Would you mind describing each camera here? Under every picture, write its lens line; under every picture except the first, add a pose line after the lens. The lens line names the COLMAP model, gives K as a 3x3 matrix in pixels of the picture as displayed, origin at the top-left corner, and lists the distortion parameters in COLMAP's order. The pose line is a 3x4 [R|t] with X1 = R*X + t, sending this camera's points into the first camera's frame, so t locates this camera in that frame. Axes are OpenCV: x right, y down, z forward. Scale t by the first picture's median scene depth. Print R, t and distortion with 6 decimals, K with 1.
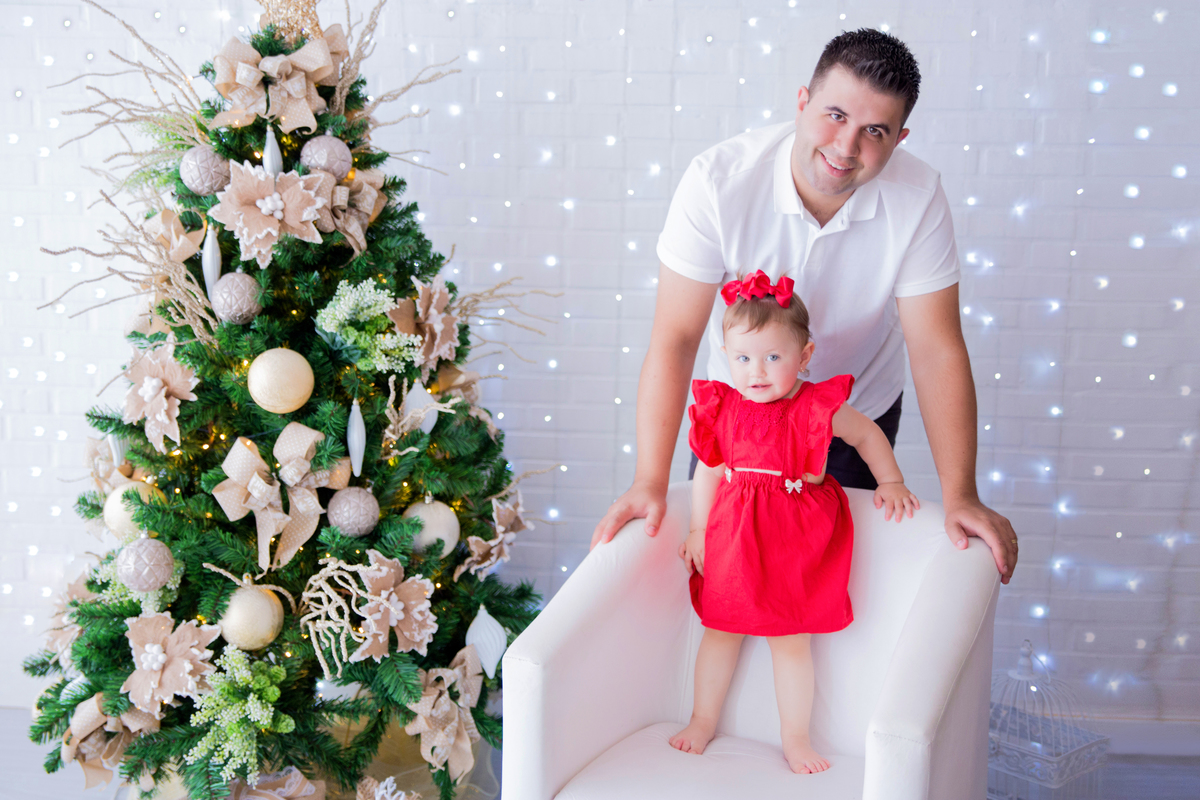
lens RADIAL K [[1484.3, 0, 593.8], [0, 1484.3, 403.3], [0, 0, 1]] dist [0.052940, 0.000000]
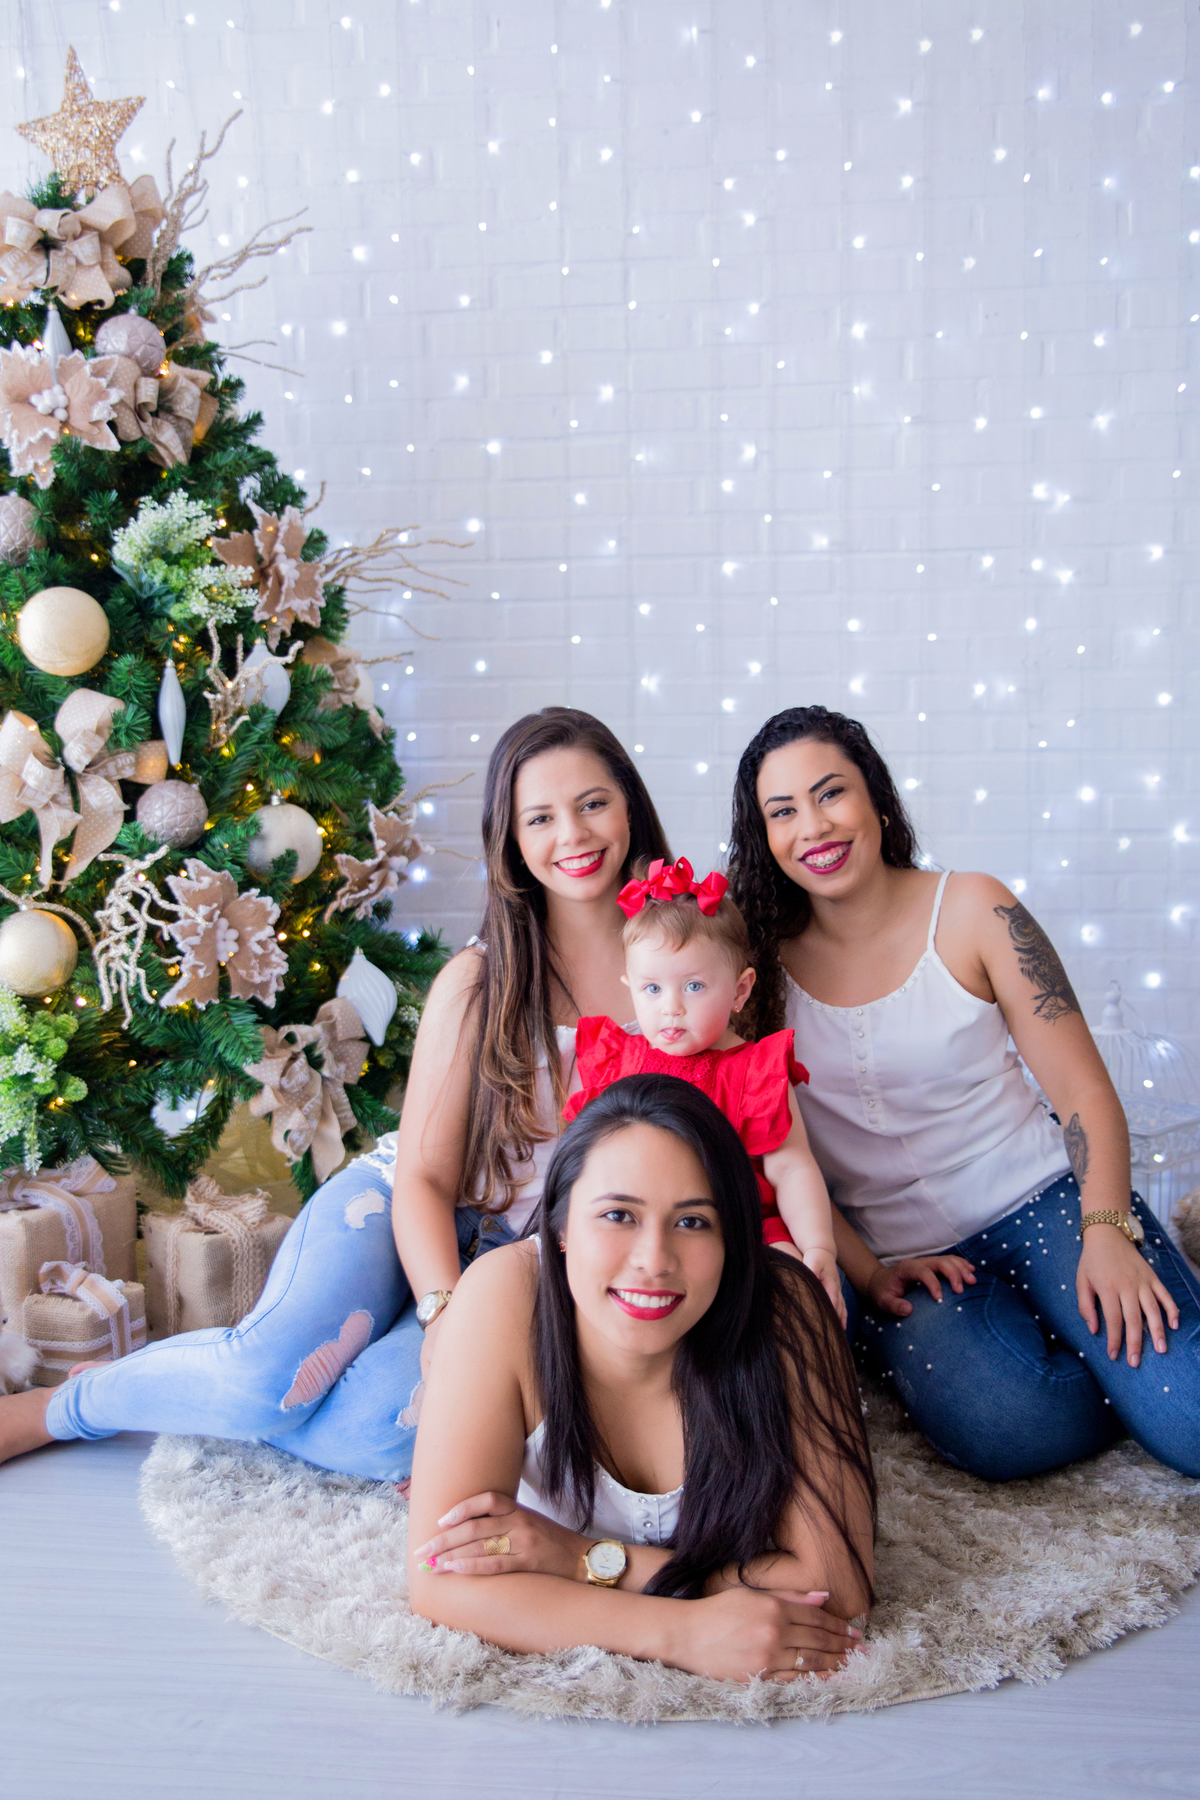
lens RADIAL K [[1875.9, 0, 596.8], [0, 1875.9, 919.7], [0, 0, 1]] dist [-0.002861, 0.000000]
pose [[0.997805, -0.028500, -0.059777, 0.103044], [0.027384, 0.999436, -0.019413, 0.149882], [0.060296, 0.017734, 0.998023, 0.087117]]
